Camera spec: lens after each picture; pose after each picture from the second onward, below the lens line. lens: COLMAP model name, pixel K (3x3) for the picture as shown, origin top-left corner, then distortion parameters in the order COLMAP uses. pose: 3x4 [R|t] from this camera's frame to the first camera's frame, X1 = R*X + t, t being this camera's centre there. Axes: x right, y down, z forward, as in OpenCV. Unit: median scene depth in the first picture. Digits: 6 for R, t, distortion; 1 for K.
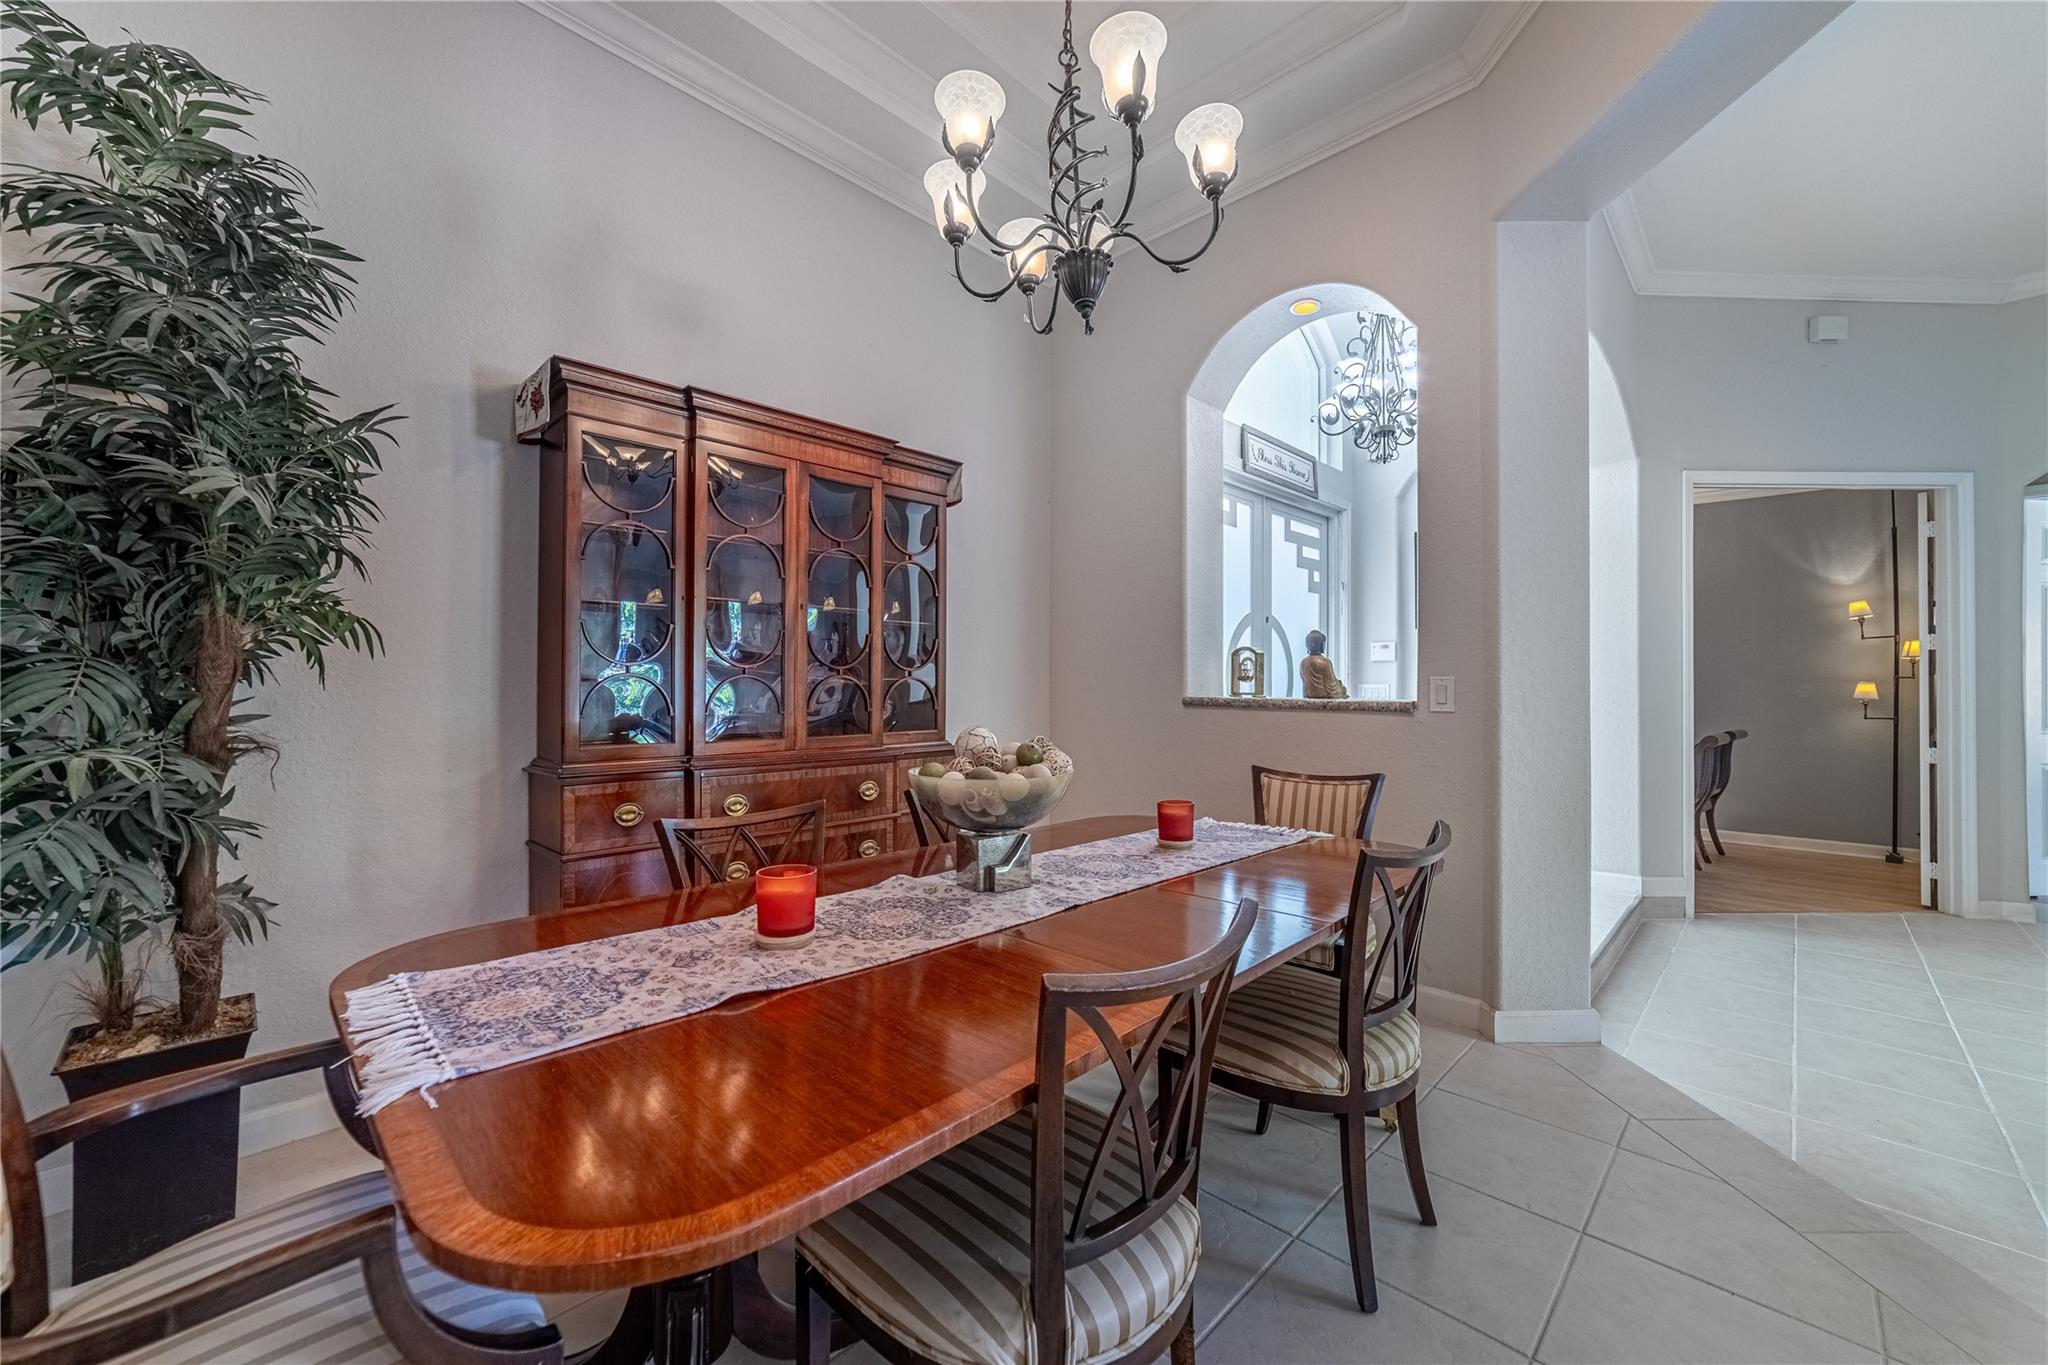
lens RADIAL K [[792.7, 0, 1034.6], [0, 792.7, 673.4], [0, 0, 1]] dist [-0.019114, 0.007060]
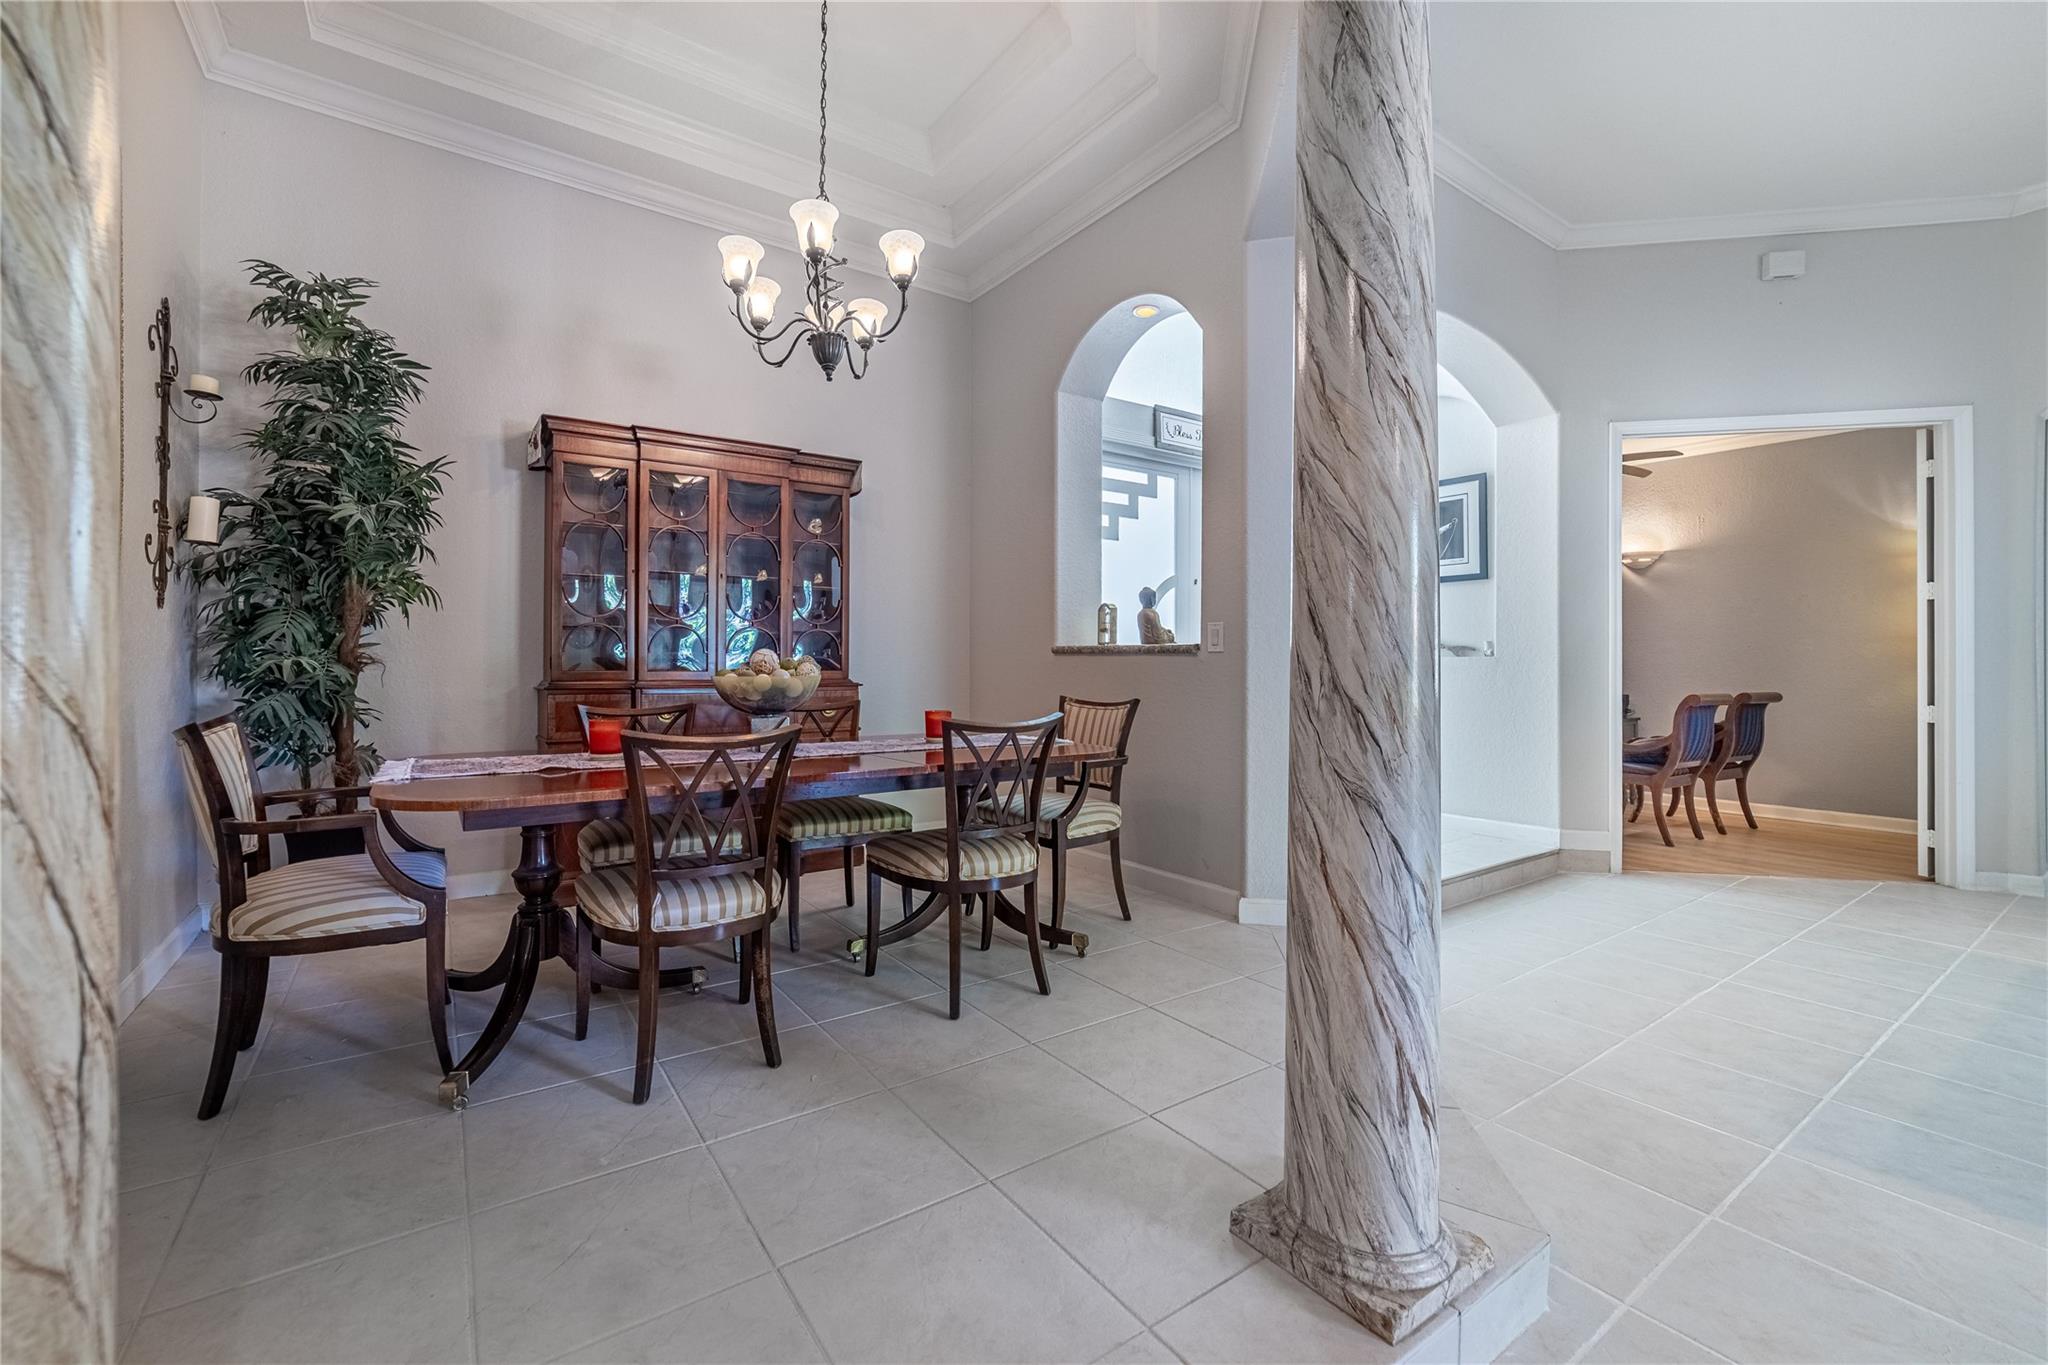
lens RADIAL K [[804.2, 0, 952.6], [0, 804.2, 651.2], [0, 0, 1]] dist [-0.011552, 0.000359]
pose [[0.976992, -0.001843, -0.213268, 0.502265], [0.002886, 0.999985, 0.004580, 0.053111], [0.213256, -0.005090, 0.976983, -0.358654]]
